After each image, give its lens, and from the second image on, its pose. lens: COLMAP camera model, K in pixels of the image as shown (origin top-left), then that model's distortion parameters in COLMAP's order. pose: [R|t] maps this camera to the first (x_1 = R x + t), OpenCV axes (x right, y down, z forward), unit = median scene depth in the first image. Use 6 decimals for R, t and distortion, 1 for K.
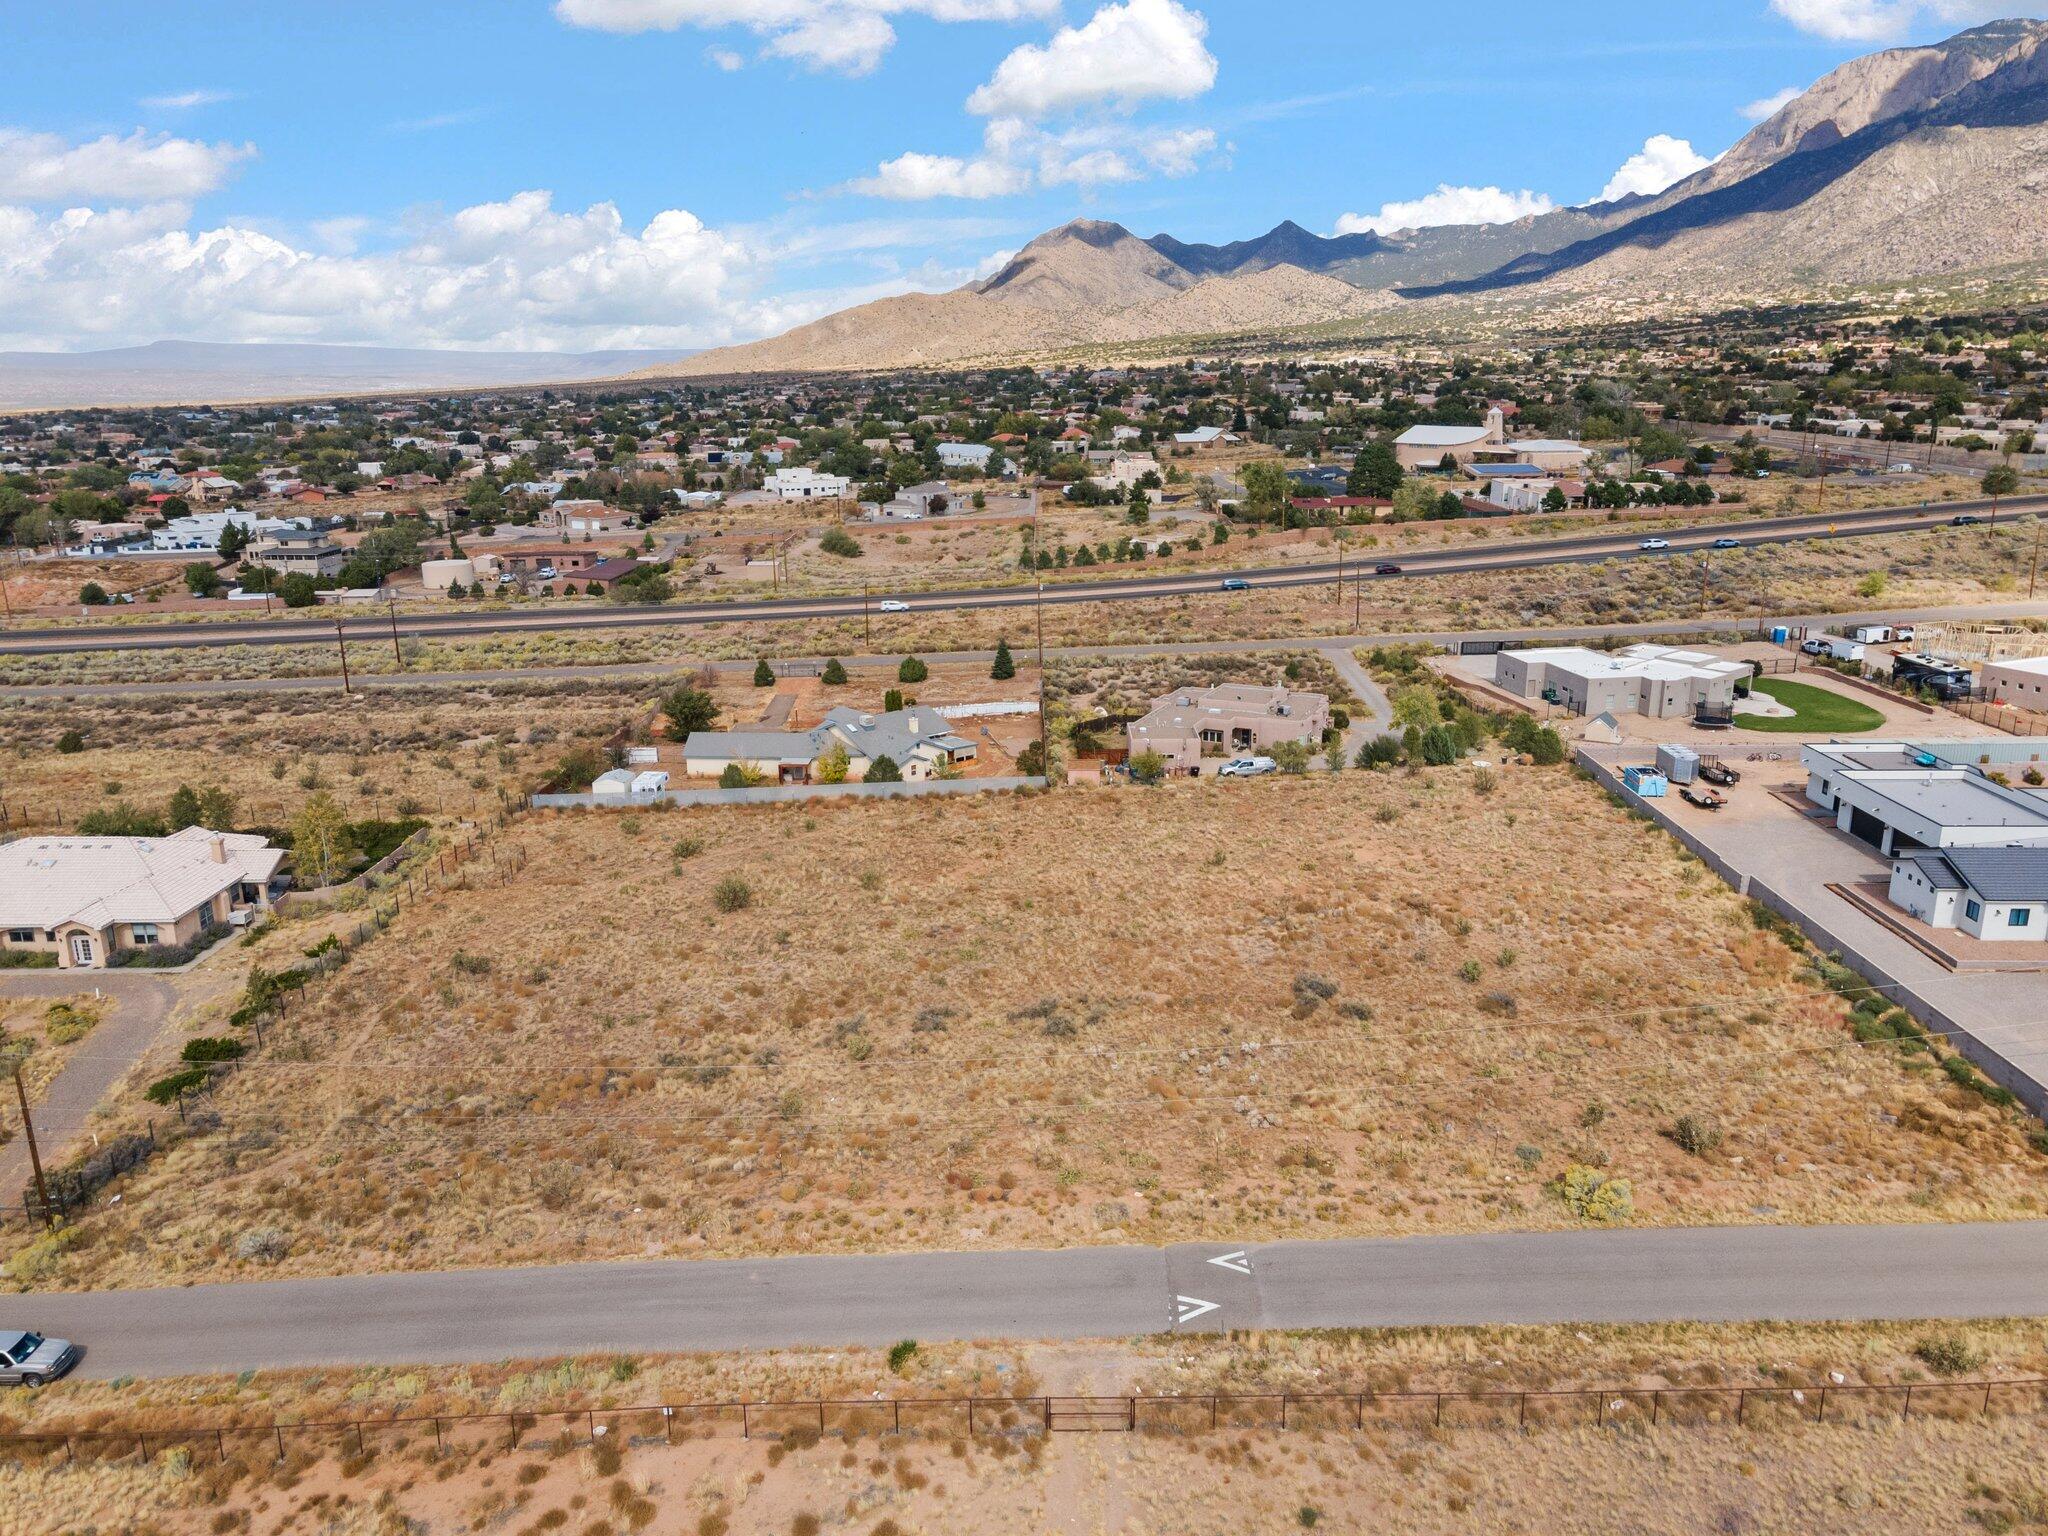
lens RADIAL K [[1501.2, 0, 1022.0], [0, 1501.2, 759.6], [0, 0, 1]] dist [0.024070, 0.025139]
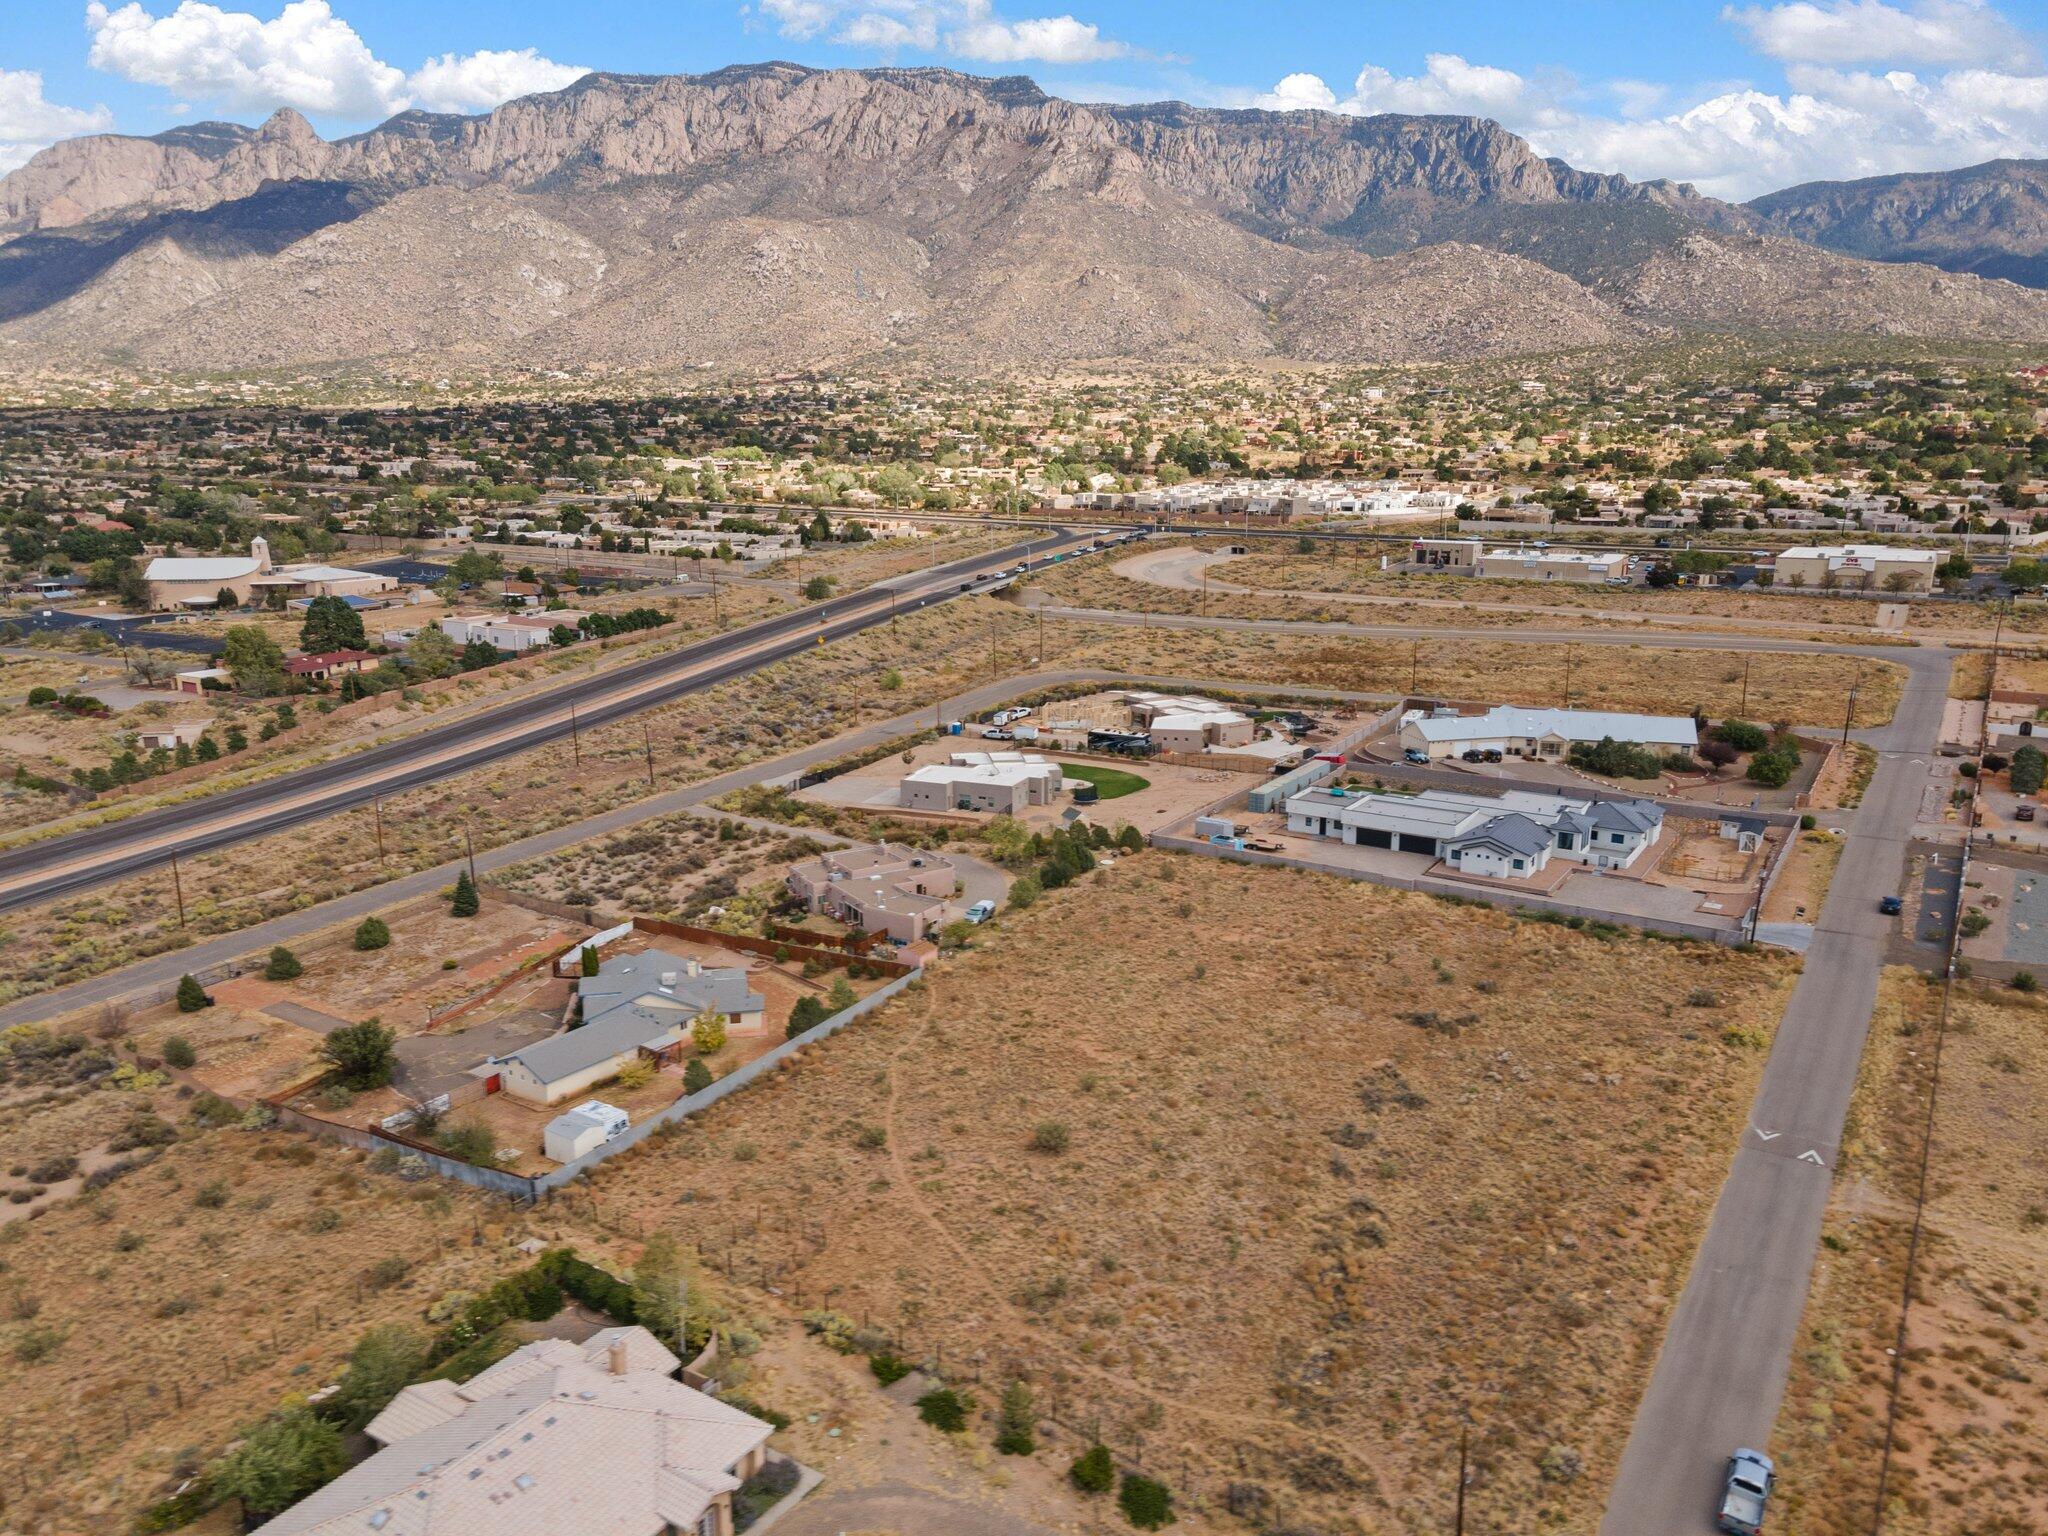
lens RADIAL K [[1501.2, 0, 1030.4], [0, 1501.2, 764.7], [0, 0, 1]] dist [0.024070, 0.025139]
pose [[0.526183, -0.179819, 0.831142, -0.907275], [0.216738, 0.973467, 0.073397, -0.215311], [-0.822287, 0.141519, 0.551196, 0.355571]]
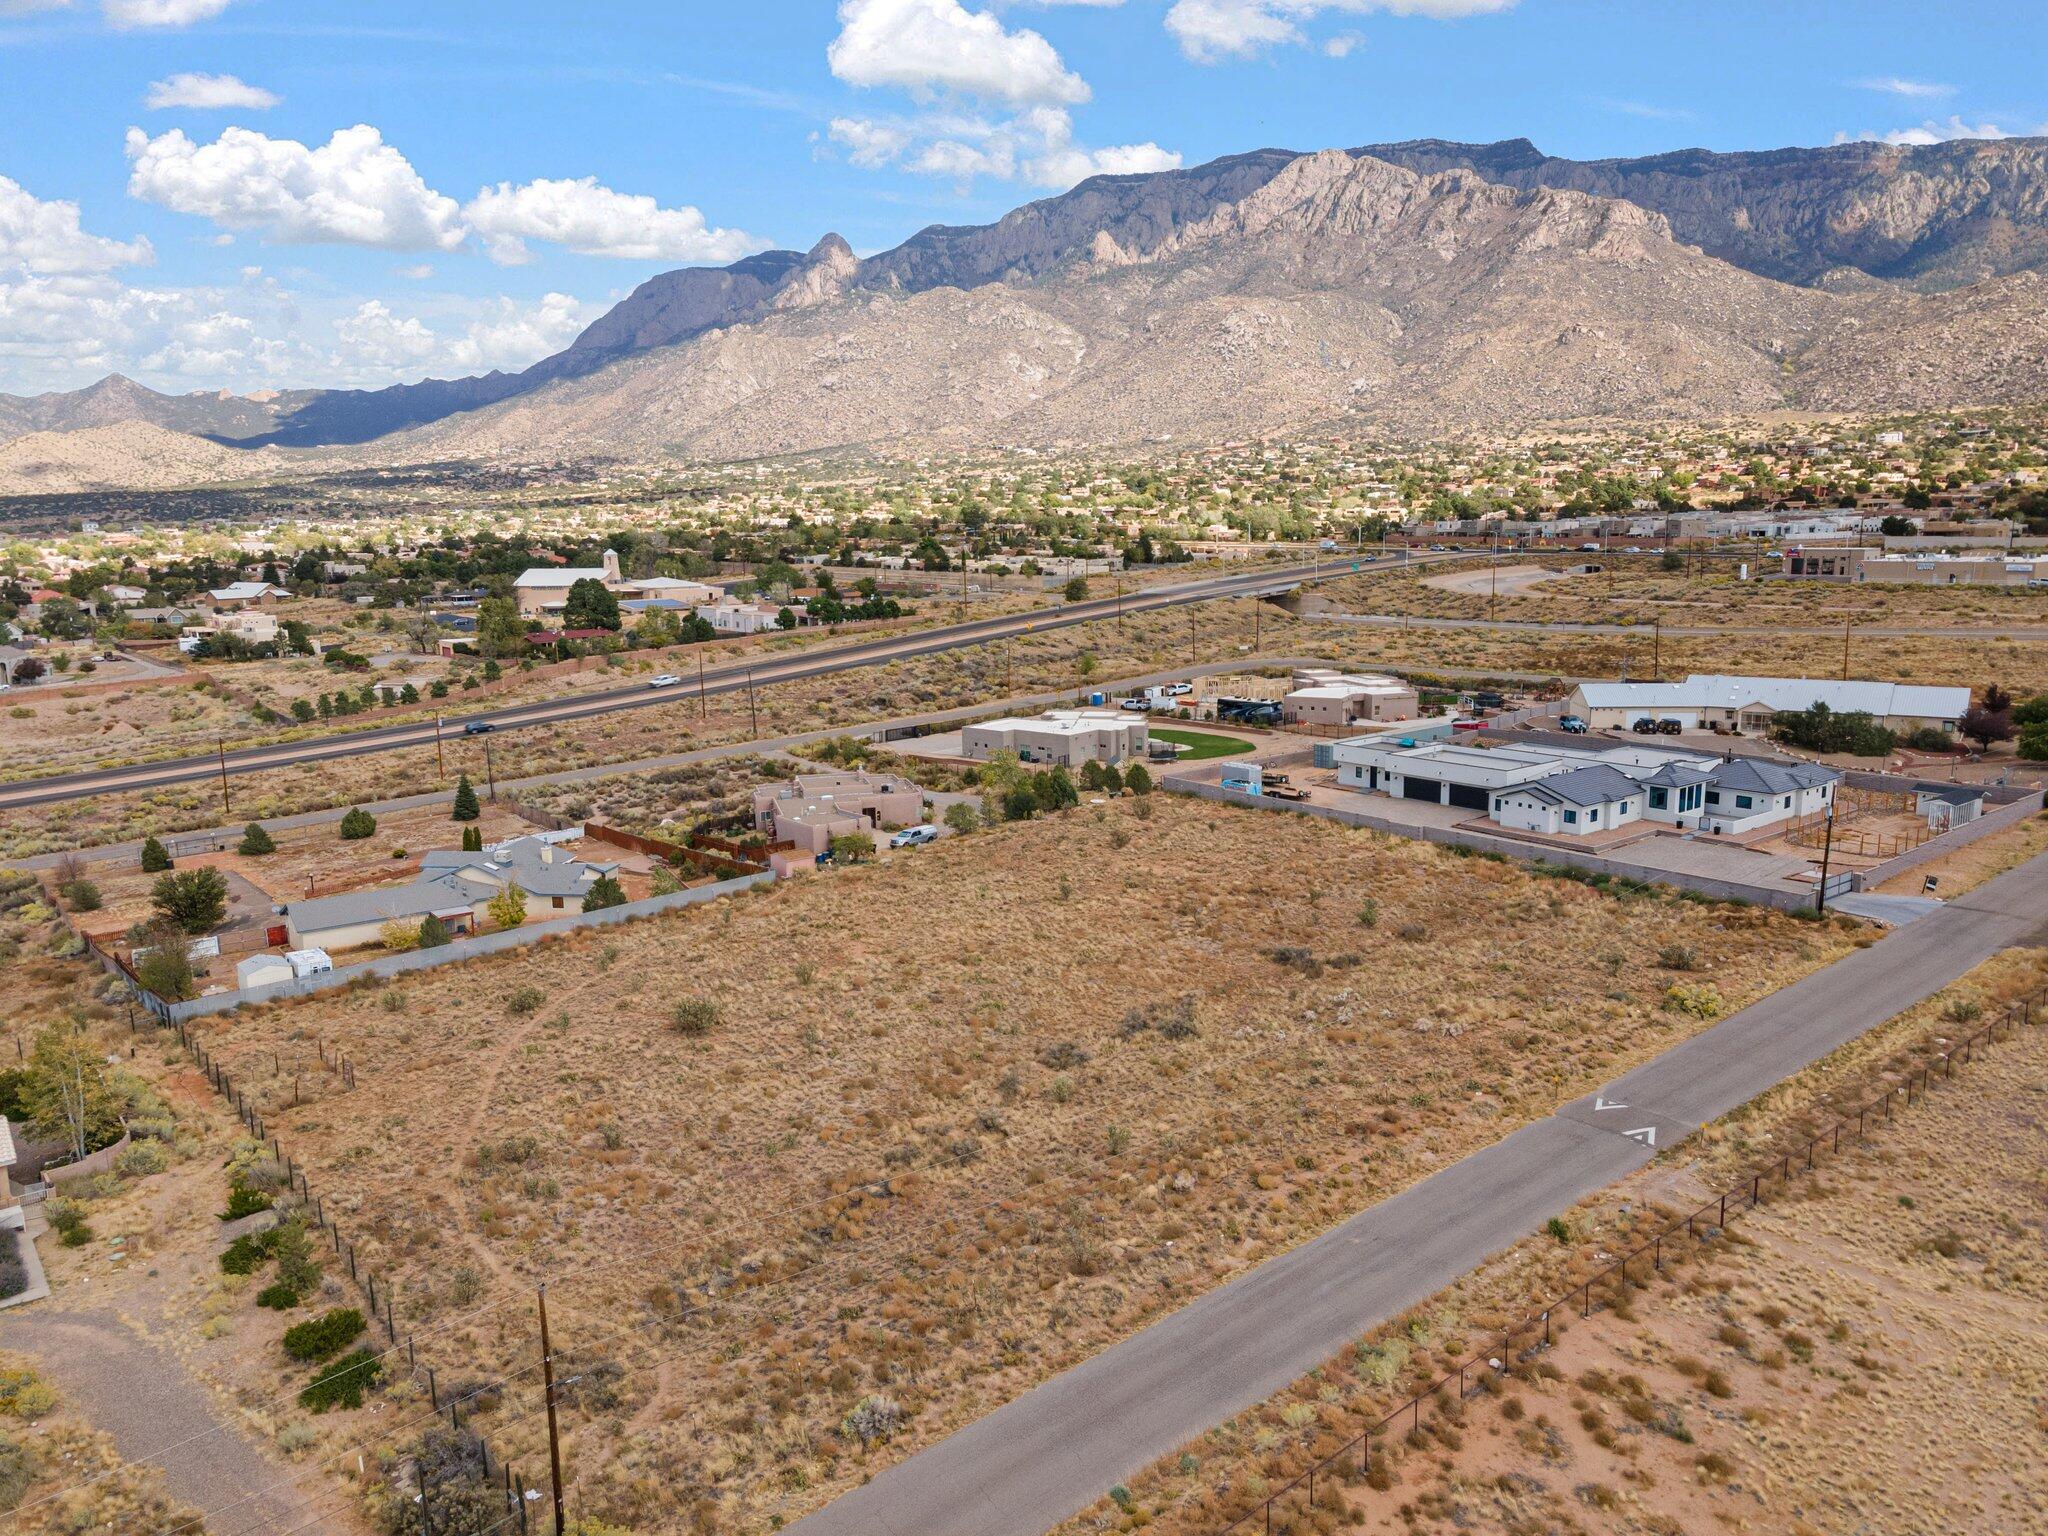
lens RADIAL K [[1501.2, 0, 1029.6], [0, 1501.2, 764.8], [0, 0, 1]] dist [0.024070, 0.025139]
pose [[0.763084, -0.111068, 0.636685, -0.520844], [0.175488, 0.983720, -0.038720, 0.011882], [-0.622019, 0.141278, 0.770152, 0.158796]]
